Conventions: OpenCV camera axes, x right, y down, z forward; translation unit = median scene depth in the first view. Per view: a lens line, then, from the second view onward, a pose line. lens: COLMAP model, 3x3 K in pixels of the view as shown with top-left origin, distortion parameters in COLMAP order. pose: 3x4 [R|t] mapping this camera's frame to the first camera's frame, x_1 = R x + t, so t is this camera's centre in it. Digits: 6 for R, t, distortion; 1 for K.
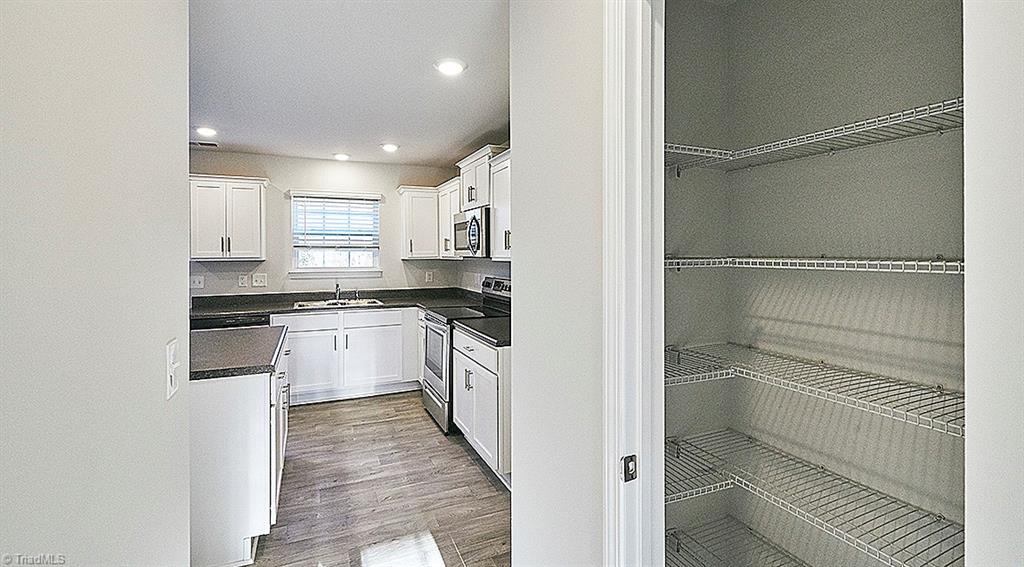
lens RADIAL K [[455.6, 0, 509.8], [0, 455.6, 249.0], [0, 0, 1]] dist [-0.000156, 0.000353]
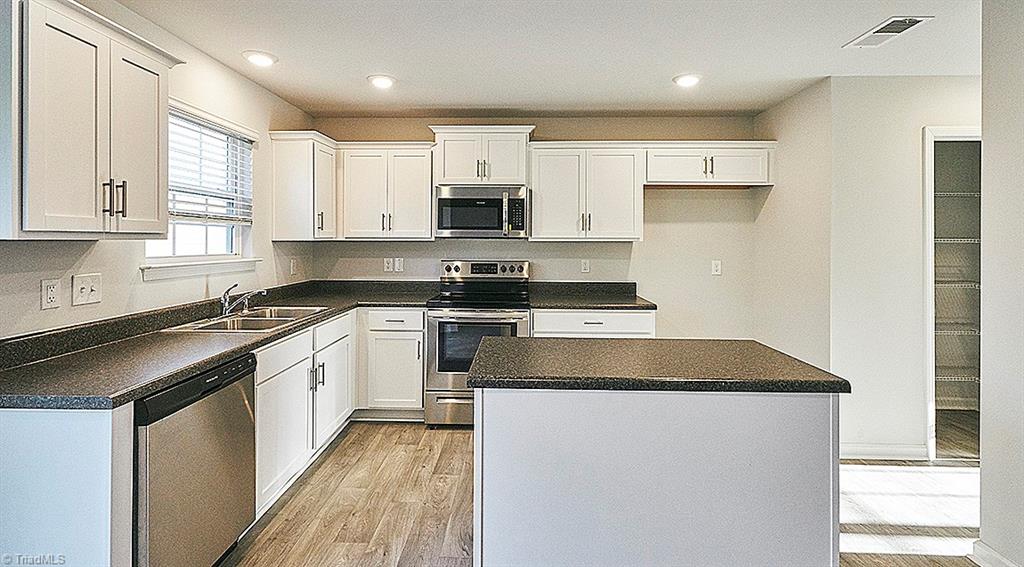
lens RADIAL K [[455.6, 0, 503.3], [0, 455.6, 240.8], [0, 0, 1]] dist [-0.000156, 0.000353]
pose [[0.429809, 0.006580, 0.902896, -0.784837], [-0.019232, 0.999813, 0.001869, 0.018178], [-0.902715, -0.018168, 0.429855, 0.505461]]
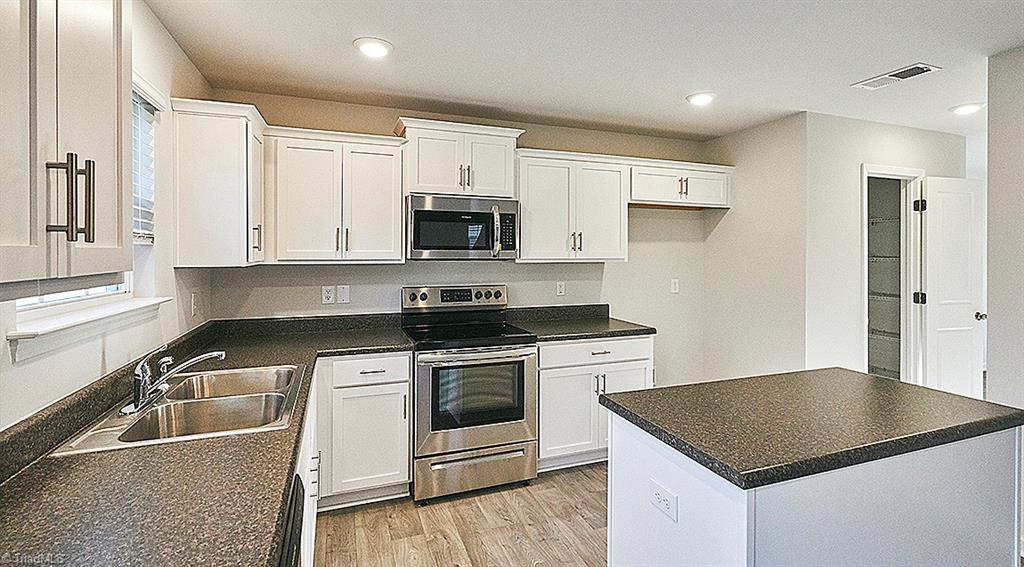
lens RADIAL K [[455.6, 0, 501.8], [0, 455.6, 254.6], [0, 0, 1]] dist [-0.000156, 0.000353]
pose [[0.060145, 0.001188, 0.998189, -0.736745], [-0.016879, 0.999858, -0.000173, 0.007232], [-0.998047, -0.016838, 0.060157, 0.791103]]
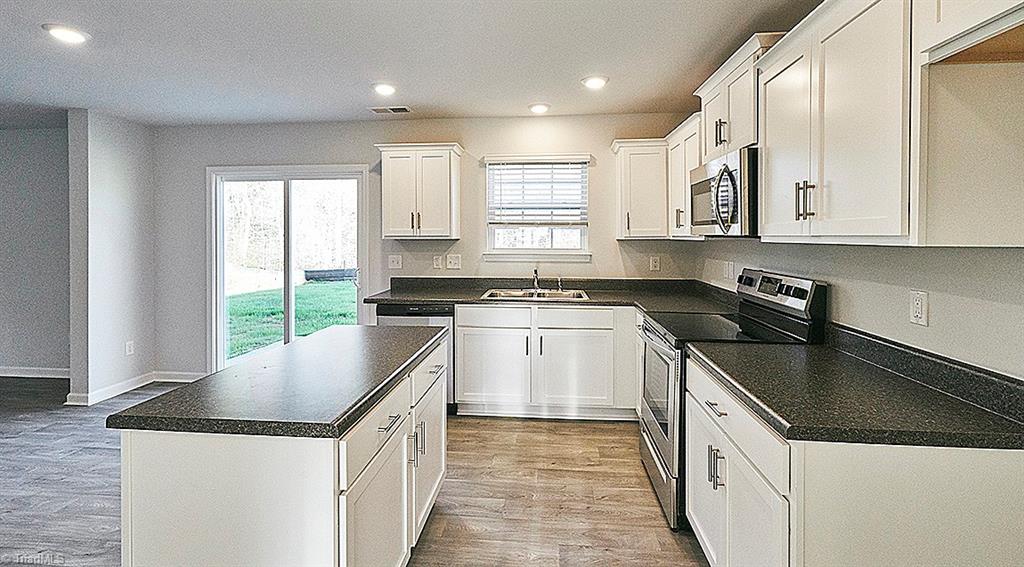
lens RADIAL K [[455.6, 0, 512.2], [0, 455.6, 239.4], [0, 0, 1]] dist [-0.000156, 0.000353]
pose [[0.877270, 0.007831, -0.479934, -0.031854], [0.001632, 0.999812, 0.019297, 0.008853], [0.479995, -0.017711, 0.877092, 0.296021]]
